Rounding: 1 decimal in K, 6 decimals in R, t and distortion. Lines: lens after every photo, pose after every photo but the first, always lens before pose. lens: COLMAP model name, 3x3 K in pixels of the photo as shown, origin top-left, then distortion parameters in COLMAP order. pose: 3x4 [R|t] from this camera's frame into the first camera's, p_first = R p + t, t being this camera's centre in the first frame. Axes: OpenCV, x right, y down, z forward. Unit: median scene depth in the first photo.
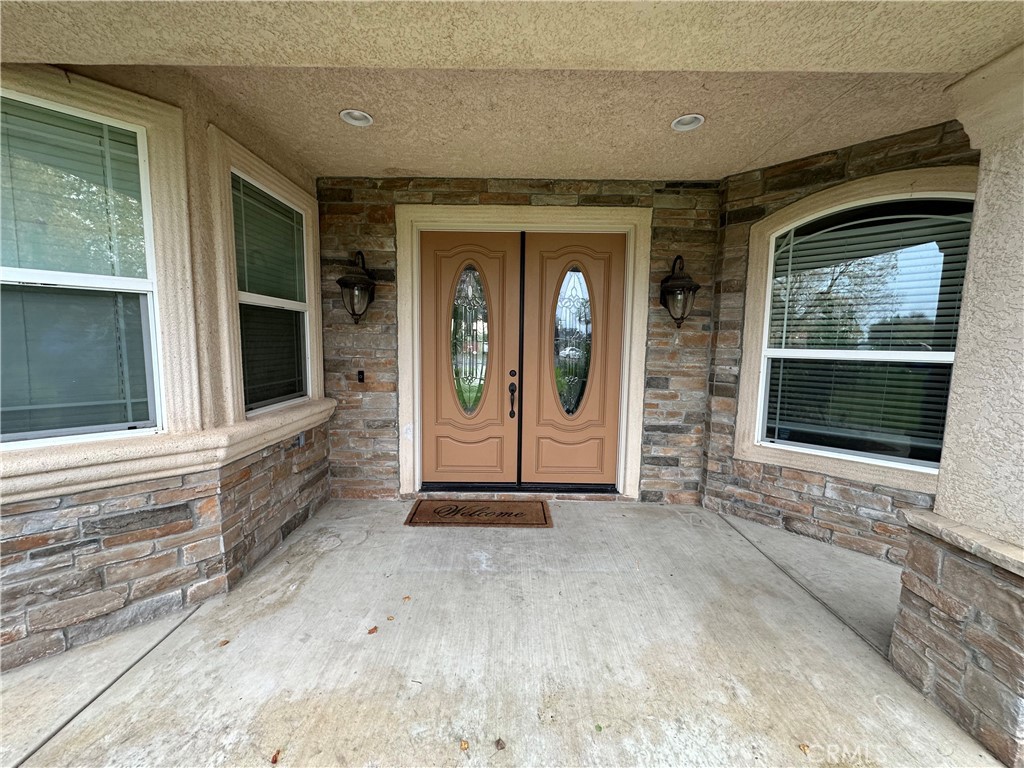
lens RADIAL K [[409.7, 0, 511.9], [0, 409.7, 384.9], [0, 0, 1]] dist [-0.002683, 0.000678]
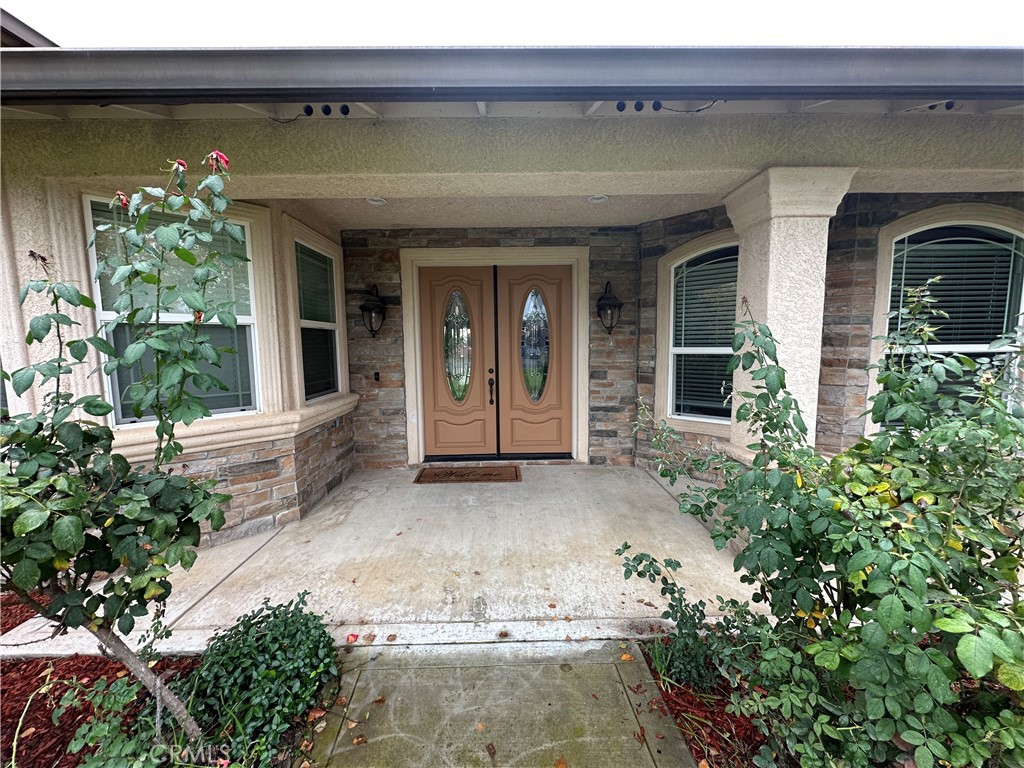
lens RADIAL K [[409.7, 0, 511.9], [0, 409.7, 384.9], [0, 0, 1]] dist [-0.002683, 0.000678]
pose [[0.999468, -0.029132, 0.014652, 0.054125], [0.029207, 0.999561, -0.004944, 0.027973], [-0.014501, 0.005369, 0.999880, -0.362025]]
